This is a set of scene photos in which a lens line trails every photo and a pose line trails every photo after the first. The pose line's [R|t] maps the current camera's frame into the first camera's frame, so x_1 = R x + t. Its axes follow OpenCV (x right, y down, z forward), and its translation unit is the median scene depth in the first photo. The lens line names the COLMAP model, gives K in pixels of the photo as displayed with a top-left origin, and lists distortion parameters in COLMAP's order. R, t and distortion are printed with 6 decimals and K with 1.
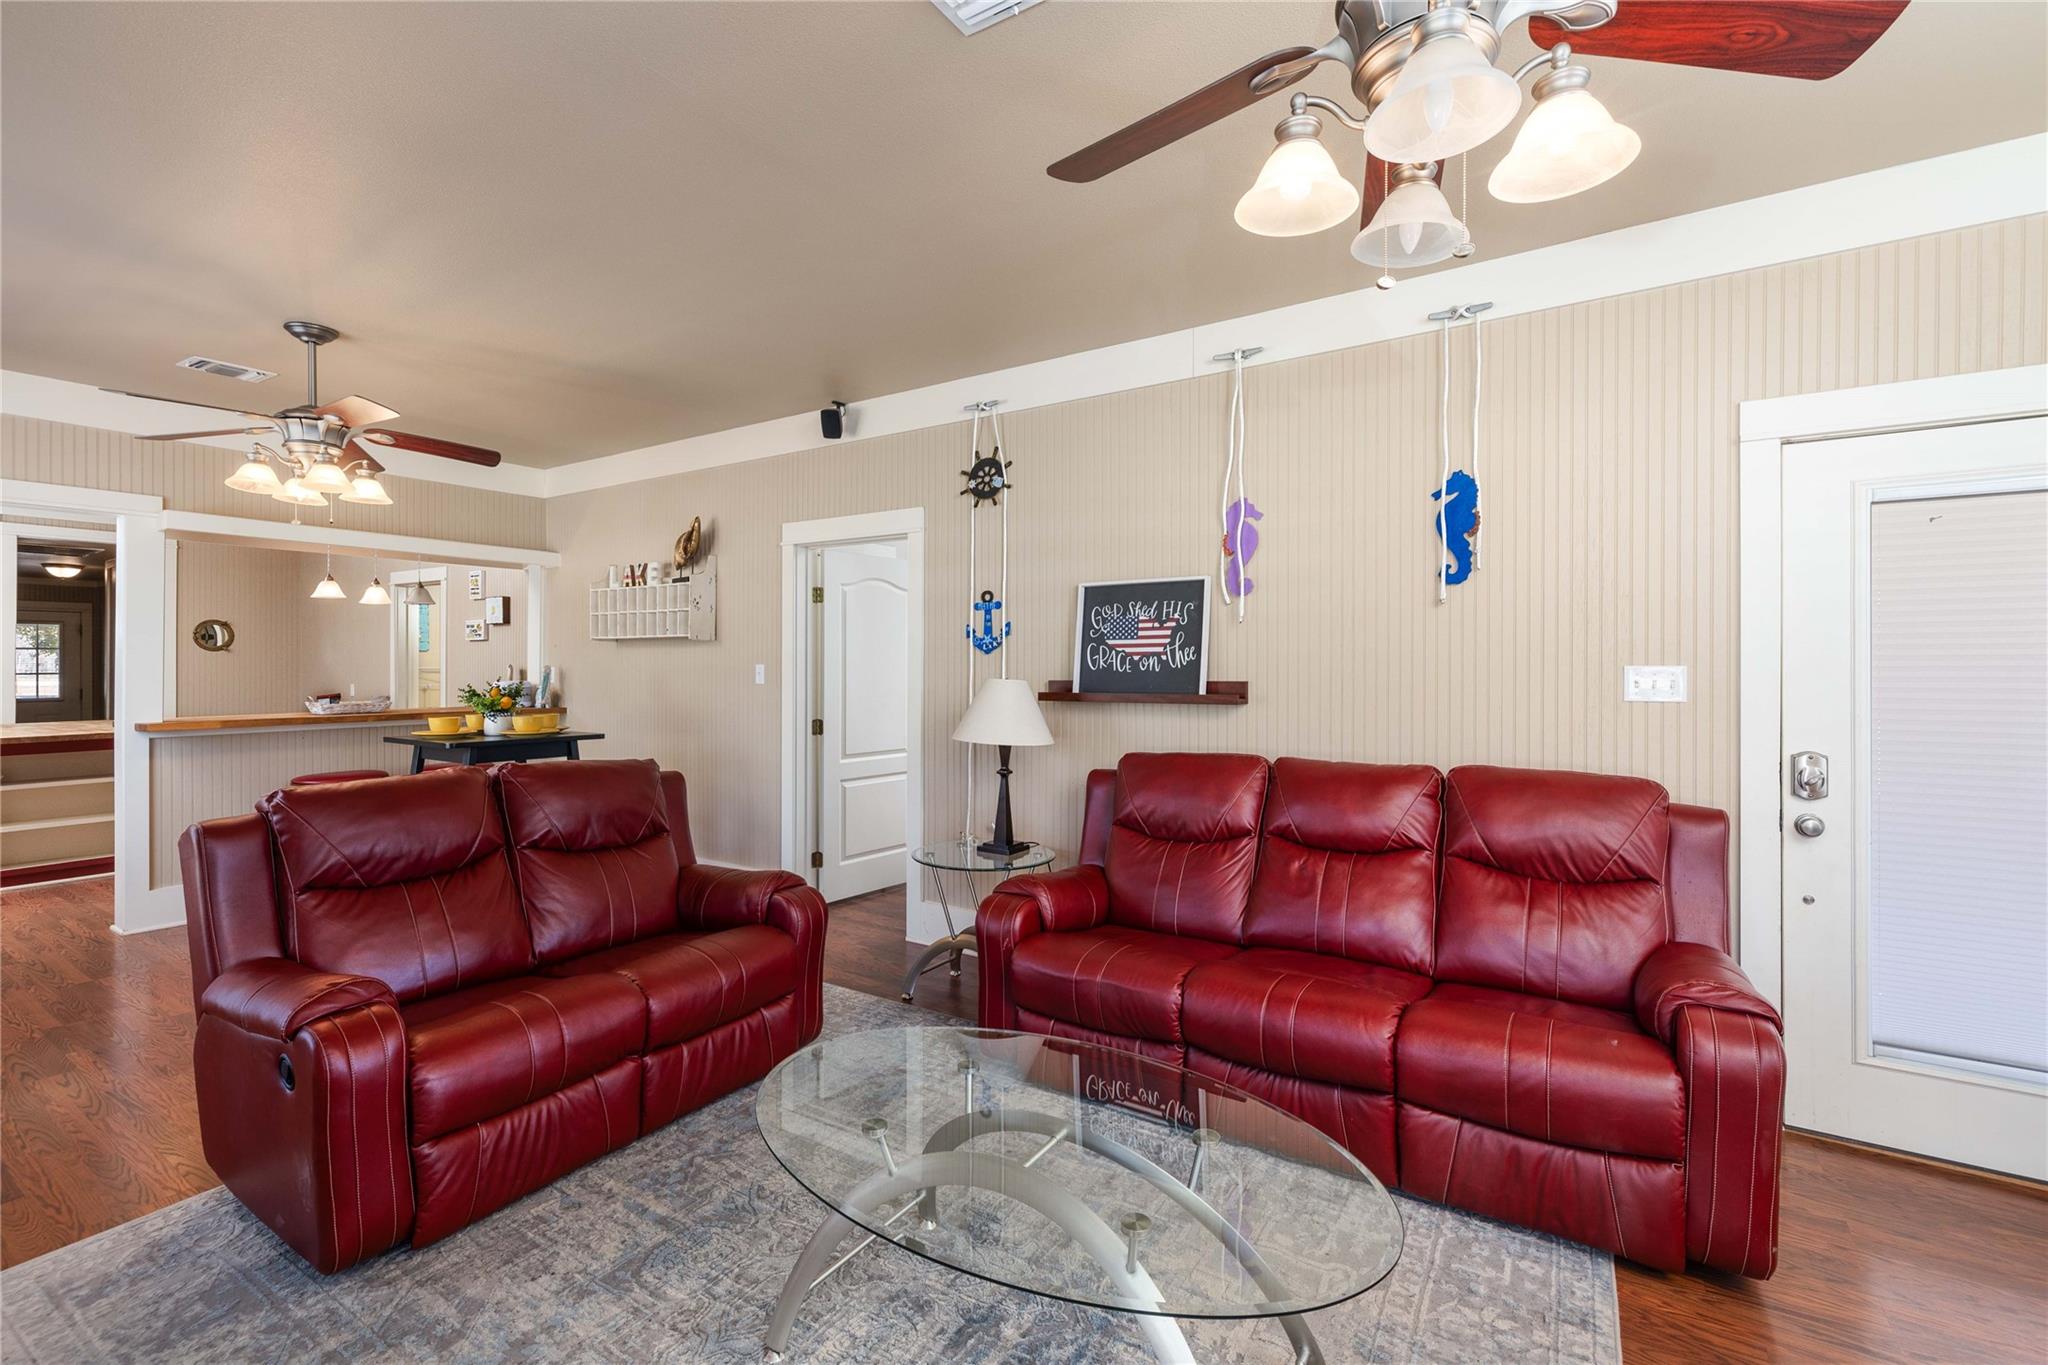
lens RADIAL K [[876.6, 0, 1020.4], [0, 876.6, 663.0], [0, 0, 1]] dist [0.000008, -0.000241]
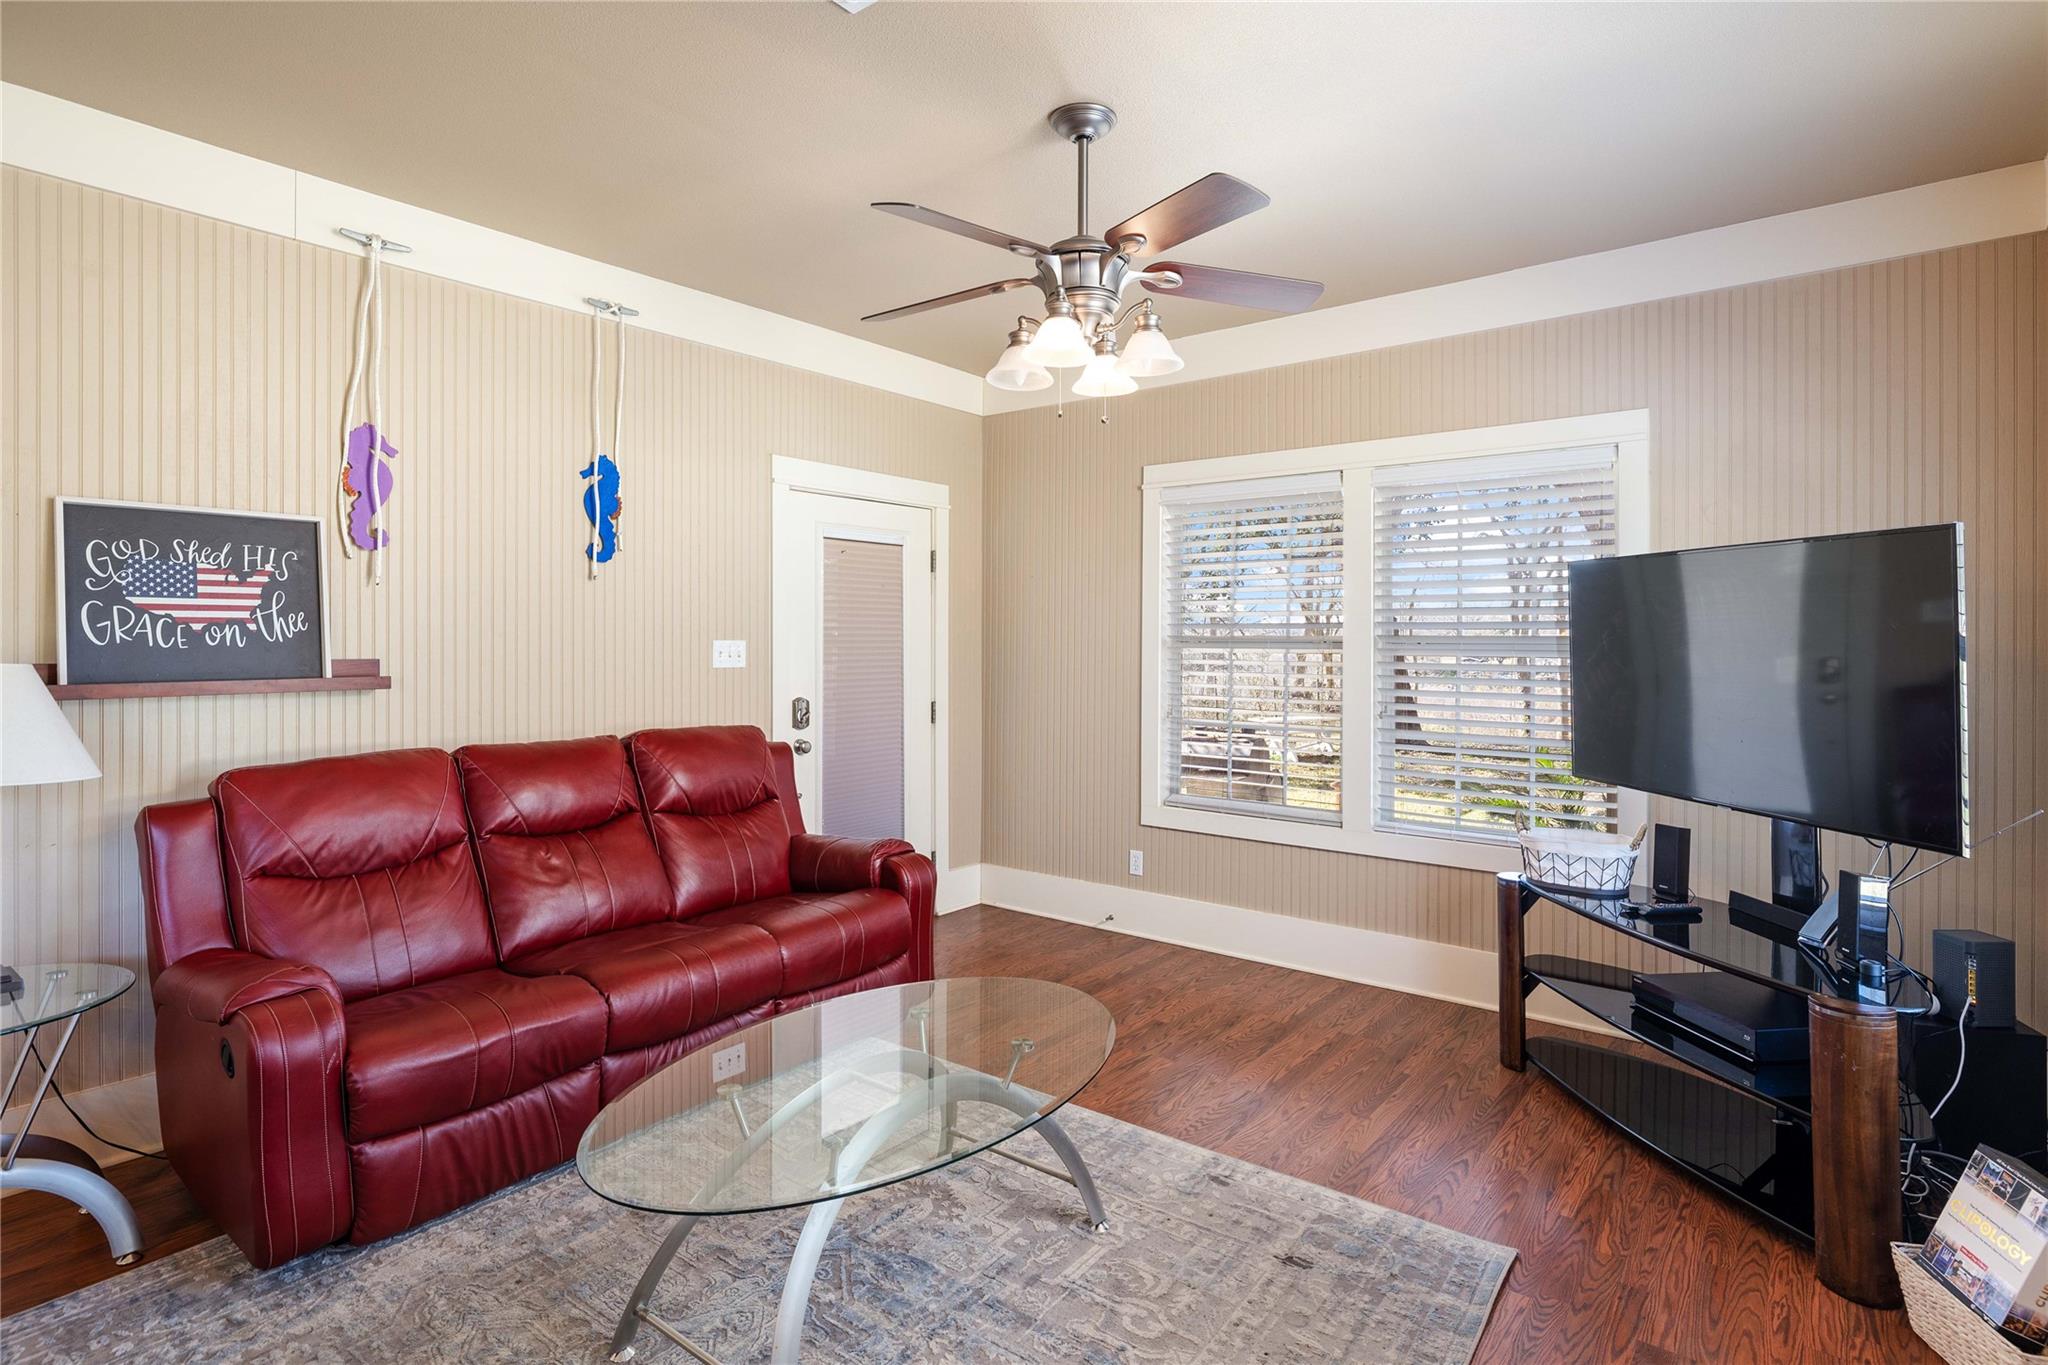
lens RADIAL K [[1028.2, 0, 1010.1], [0, 1028.2, 634.1], [0, 0, 1]] dist [-0.002162, -0.000235]
pose [[0.105016, 0.009323, 0.994427, -0.566742], [-0.002219, 0.999956, -0.009140, 0.005321], [-0.994468, -0.001247, 0.105032, 0.321350]]
